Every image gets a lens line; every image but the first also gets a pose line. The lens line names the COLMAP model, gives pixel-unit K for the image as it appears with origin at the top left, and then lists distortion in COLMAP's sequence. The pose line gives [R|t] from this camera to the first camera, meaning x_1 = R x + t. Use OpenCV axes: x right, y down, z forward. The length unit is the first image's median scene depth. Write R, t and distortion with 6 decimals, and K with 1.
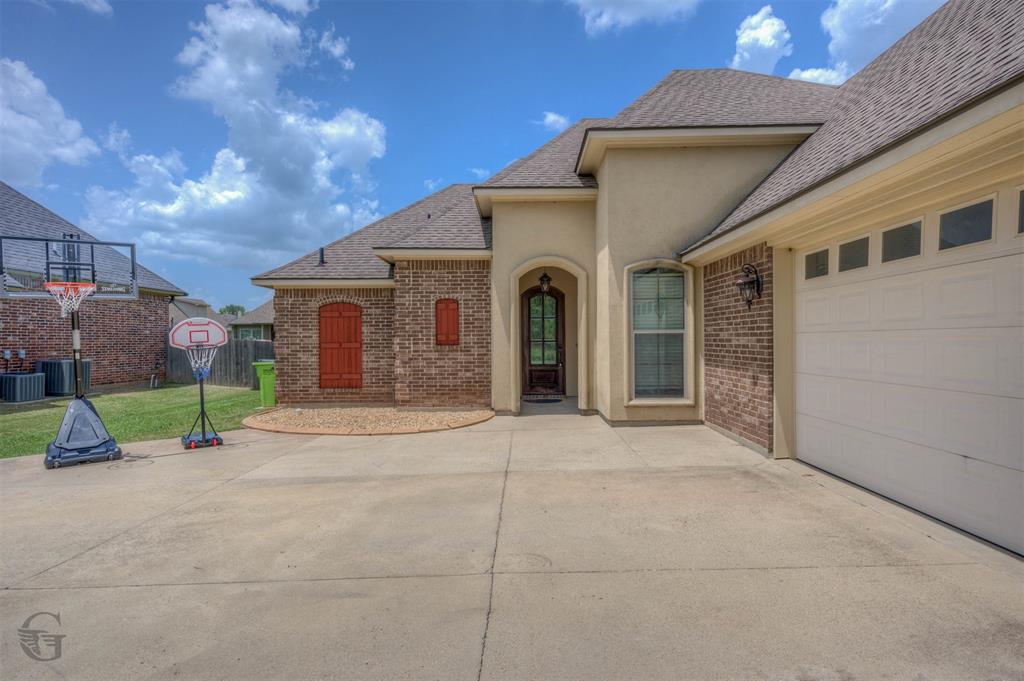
lens RADIAL K [[548.0, 0, 512.3], [0, 548.0, 339.2], [0, 0, 1]] dist [0.036924, 0.000135]
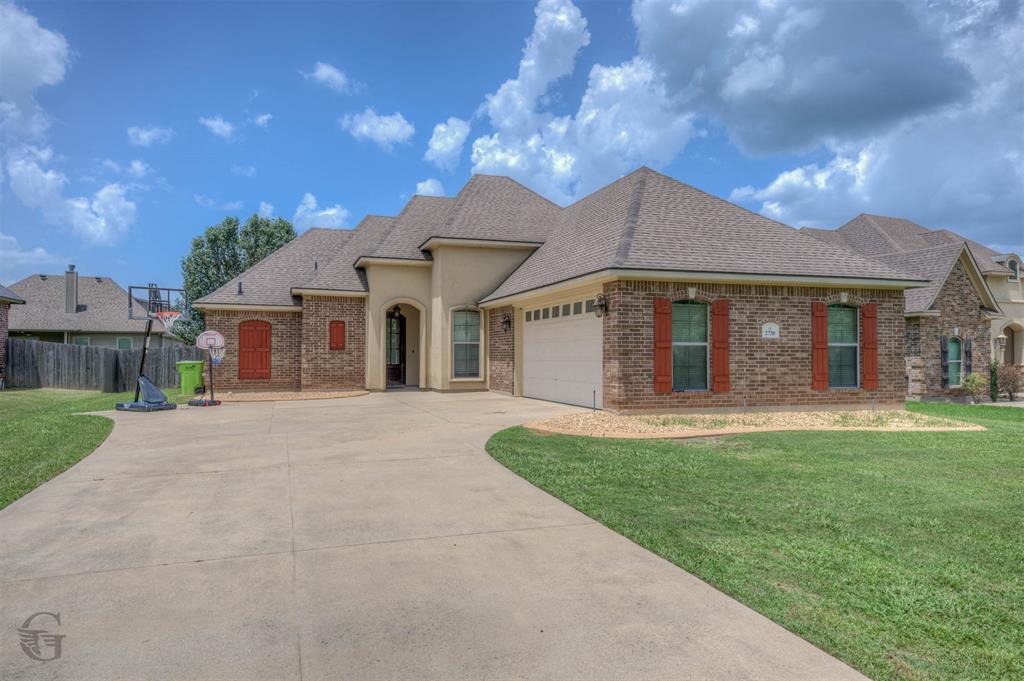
lens RADIAL K [[709.6, 0, 513.0], [0, 709.6, 342.6], [0, 0, 1]] dist [0.005865, 0.001788]
pose [[0.941971, 0.016104, 0.335308, -0.328880], [-0.008816, 0.999691, -0.023246, 0.033371], [-0.335579, 0.018941, 0.941822, -1.106950]]
